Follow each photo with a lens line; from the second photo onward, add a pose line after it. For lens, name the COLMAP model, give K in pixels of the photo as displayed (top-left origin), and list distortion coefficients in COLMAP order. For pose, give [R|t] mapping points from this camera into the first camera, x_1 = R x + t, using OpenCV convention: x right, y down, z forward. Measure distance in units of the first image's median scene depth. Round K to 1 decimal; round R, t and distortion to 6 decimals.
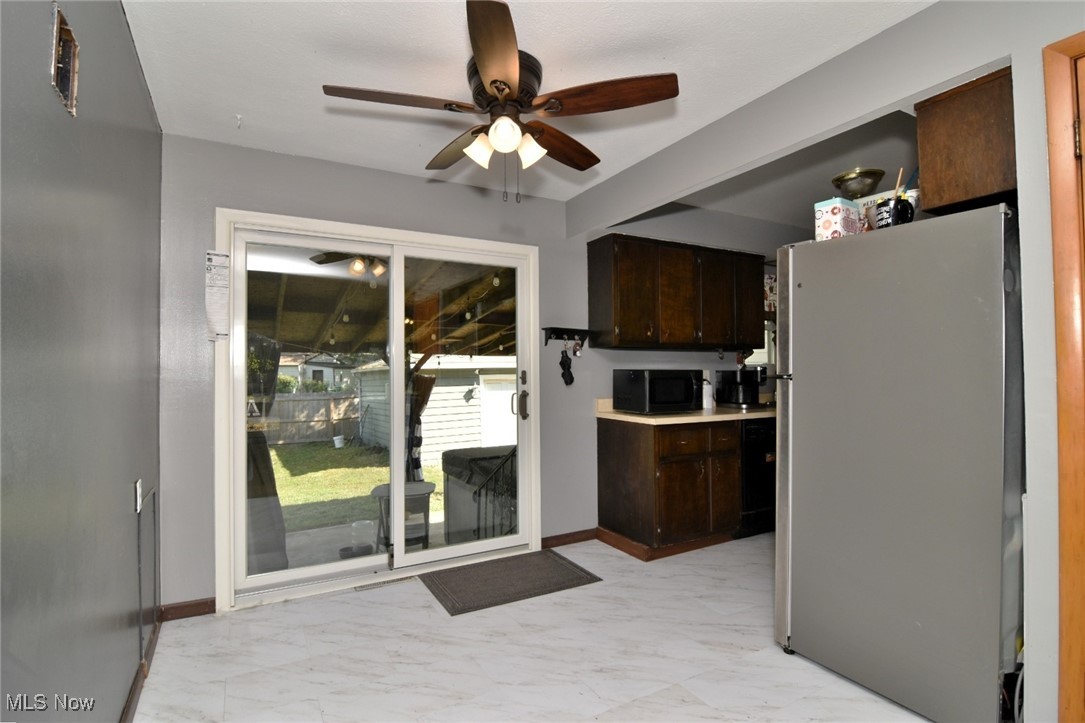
lens RADIAL K [[527.7, 0, 546.1], [0, 527.7, 363.7], [0, 0, 1]] dist [-0.000653, -0.000041]
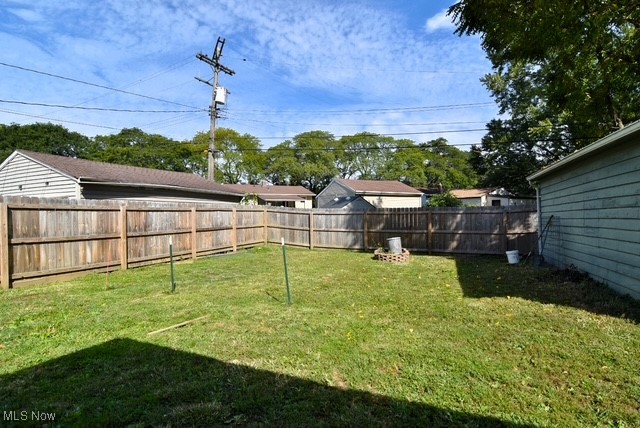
lens RADIAL K [[311.2, 0, 322.1], [0, 311.2, 215.3], [0, 0, 1]] dist [-0.000653, -0.000041]
pose [[0.599738, 0.005613, -0.800177, -0.173080], [0.022179, 0.999475, 0.023634, 0.060450], [0.799889, -0.031922, 0.599298, 0.449704]]
